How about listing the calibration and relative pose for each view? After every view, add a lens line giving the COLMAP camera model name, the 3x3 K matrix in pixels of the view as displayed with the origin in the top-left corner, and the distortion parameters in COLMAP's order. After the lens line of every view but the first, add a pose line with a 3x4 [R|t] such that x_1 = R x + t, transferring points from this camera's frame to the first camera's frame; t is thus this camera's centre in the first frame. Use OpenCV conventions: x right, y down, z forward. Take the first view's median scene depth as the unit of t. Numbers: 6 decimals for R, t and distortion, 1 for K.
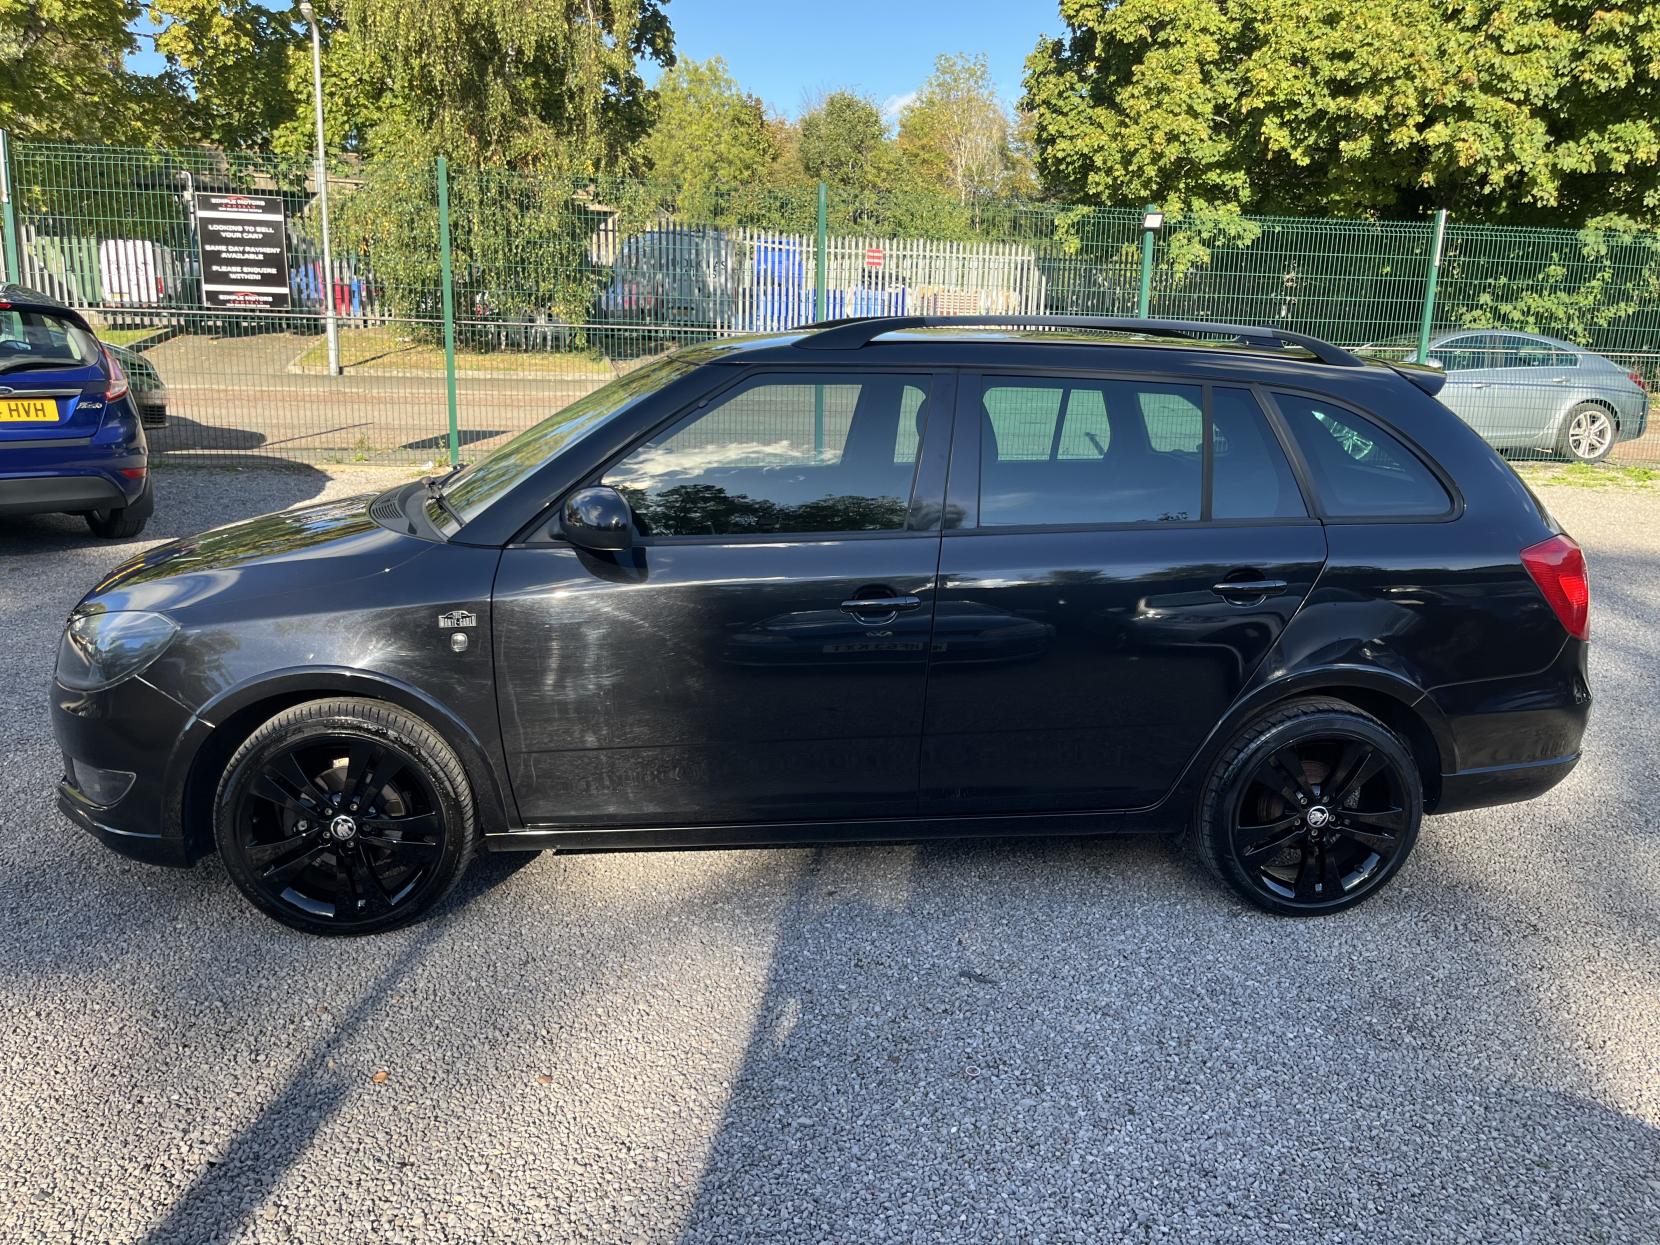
lens RADIAL K [[1290.0, 0, 851.6], [0, 1290.0, 622.2], [0, 0, 1]] dist [0.080766, -0.127141]
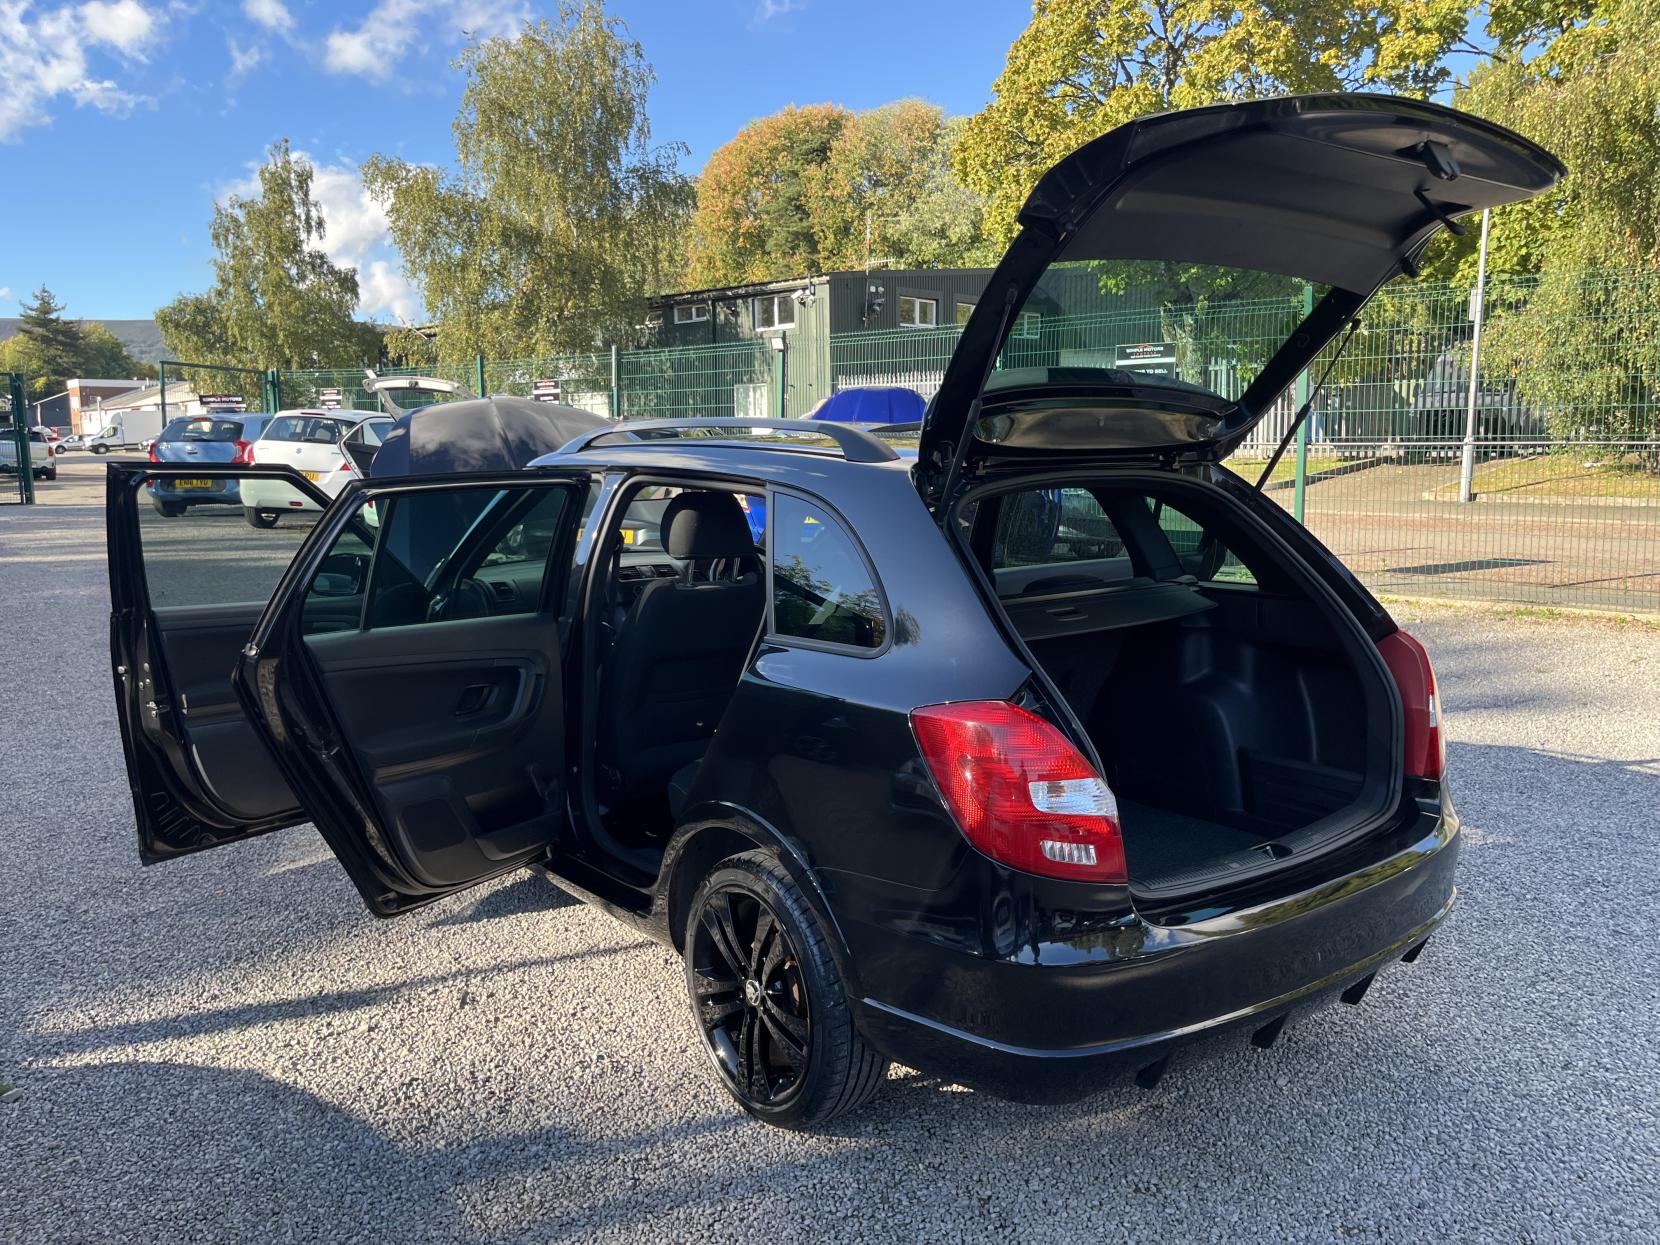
lens RADIAL K [[1298.2, 0, 844.5], [0, 1298.2, 597.1], [0, 0, 1]] dist [0.071922, -0.110884]
pose [[0.508640, 0.068340, -0.858263, 0.401251], [-0.170738, 0.985054, -0.022750, -0.032392], [0.843881, 0.158109, 0.512706, 0.214214]]
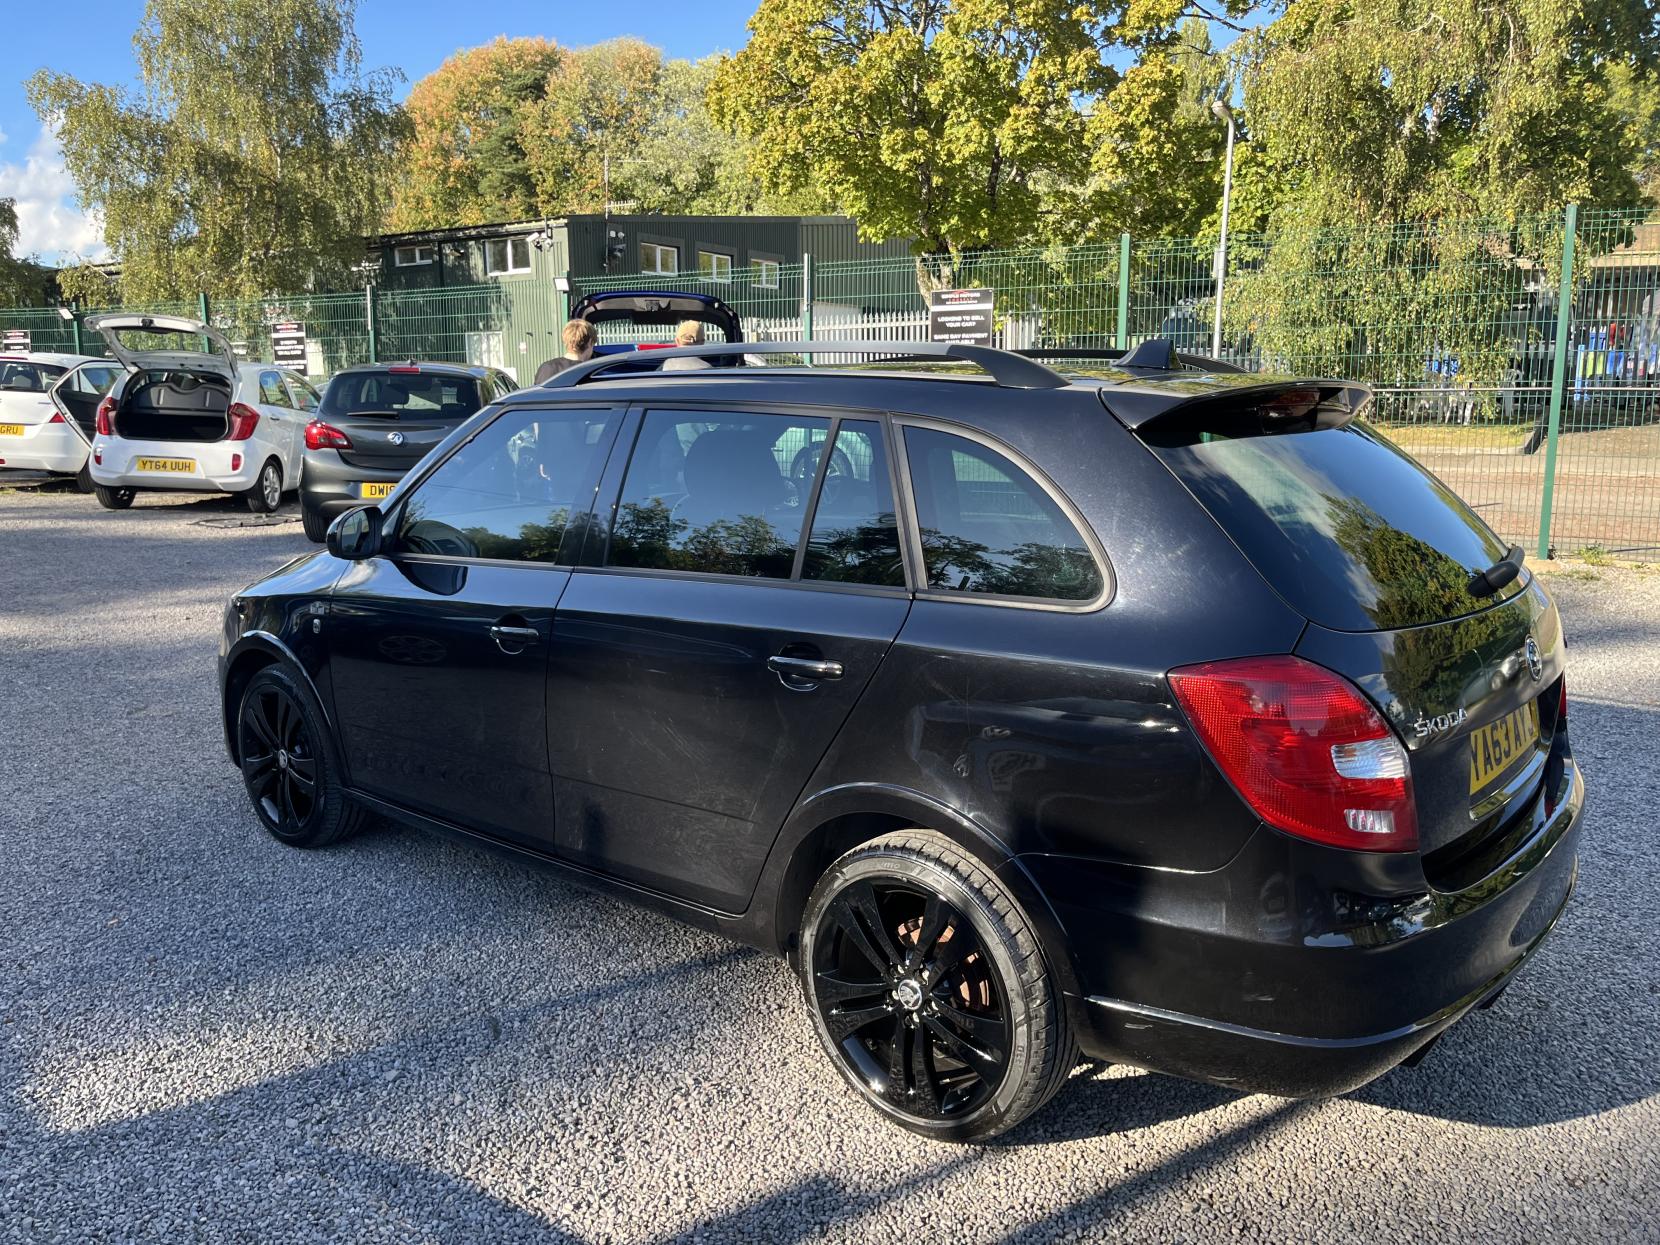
lens RADIAL K [[1289.3, 0, 830.0], [0, 1289.3, 622.5], [0, 0, 1]] dist [0.061570, -0.092840]
pose [[0.676671, 0.093228, -0.730360, 0.310325], [-0.138736, 0.990327, -0.002125, -0.017689], [0.723097, 0.102765, 0.683059, 0.164904]]
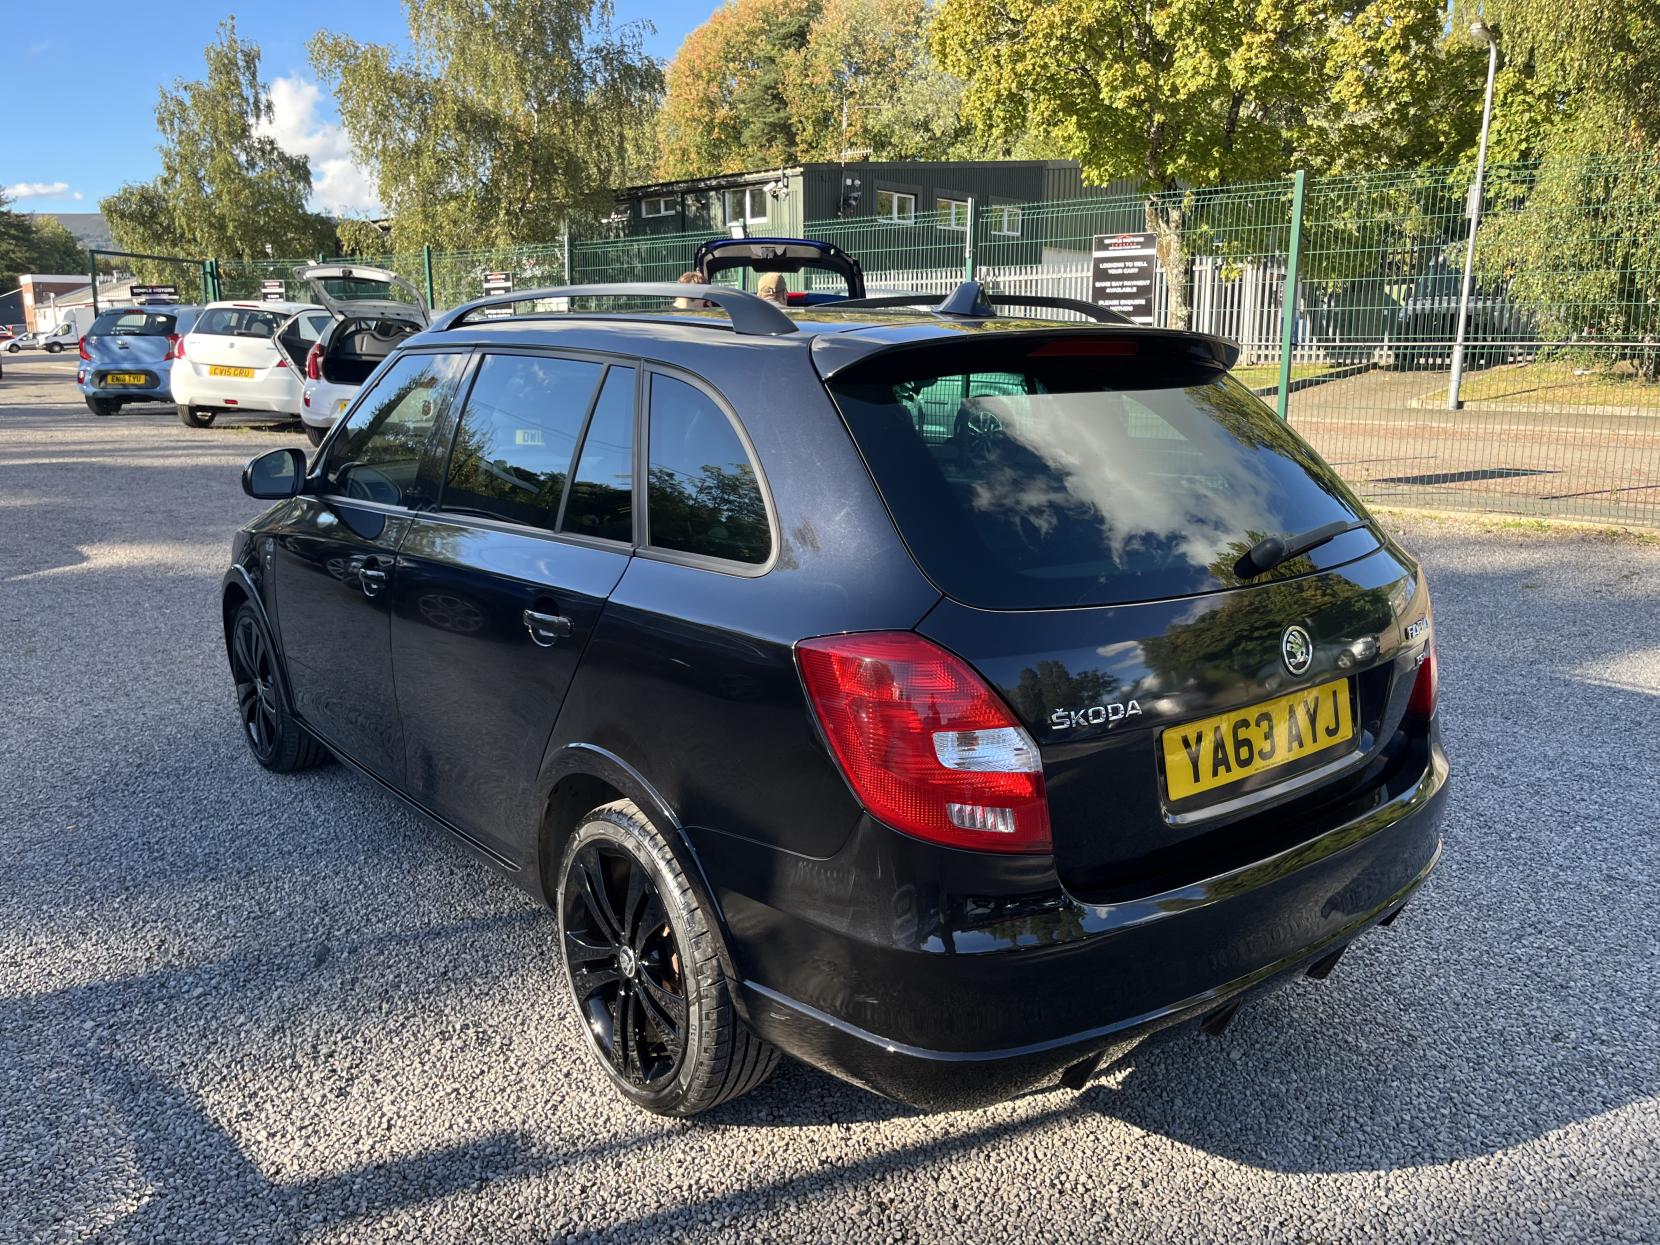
lens RADIAL K [[1294.7, 0, 849.7], [0, 1294.7, 628.3], [0, 0, 1]] dist [0.077141, -0.121734]
pose [[0.523872, 0.150285, -0.838434, 0.367172], [-0.175842, 0.982191, 0.066183, -0.035757], [0.833449, 0.112760, 0.540969, 0.255700]]
